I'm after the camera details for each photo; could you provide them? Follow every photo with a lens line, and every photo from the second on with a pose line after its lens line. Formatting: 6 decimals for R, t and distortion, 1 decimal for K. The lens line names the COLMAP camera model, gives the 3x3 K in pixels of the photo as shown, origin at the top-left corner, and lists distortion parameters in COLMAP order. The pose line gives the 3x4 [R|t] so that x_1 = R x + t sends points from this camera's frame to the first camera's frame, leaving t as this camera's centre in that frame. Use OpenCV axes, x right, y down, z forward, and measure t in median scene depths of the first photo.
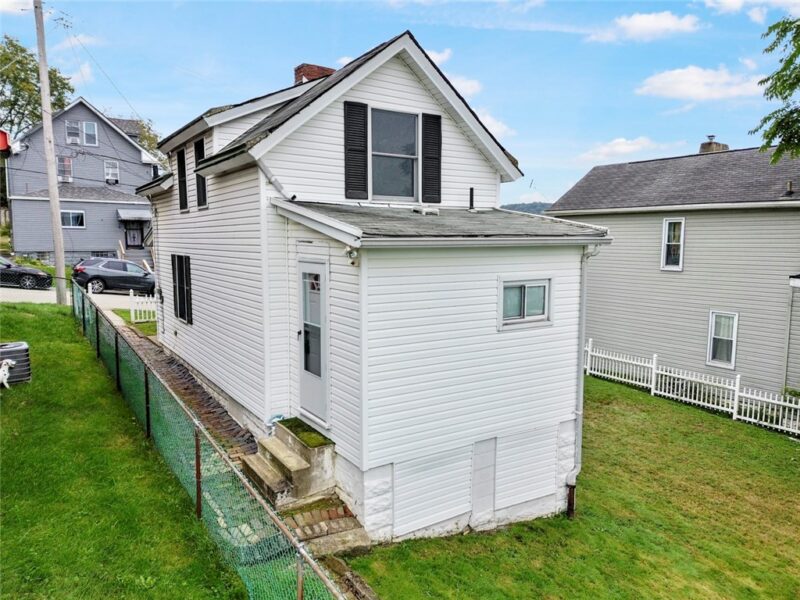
lens RADIAL K [[575.8, 0, 400.0], [0, 575.8, 300.0], [0, 0, 1]] dist [0.029102, -0.004313]
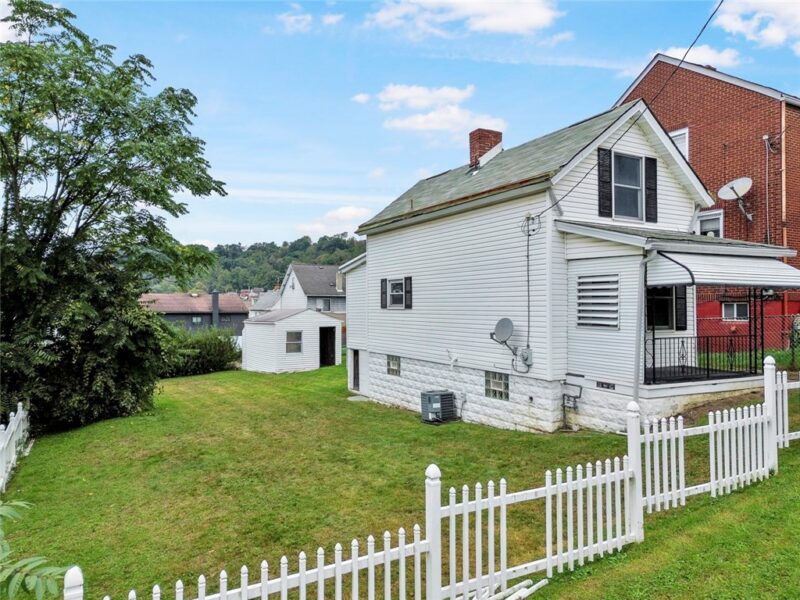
lens RADIAL K [[584.4, 0, 400.8], [0, 584.4, 279.9], [0, 0, 1]] dist [-0.005438, -0.004803]
pose [[0.998331, -0.002005, -0.057712, -0.459194], [-0.006443, 0.989291, -0.145816, 0.162736], [0.057386, 0.145944, 0.987627, -0.331775]]
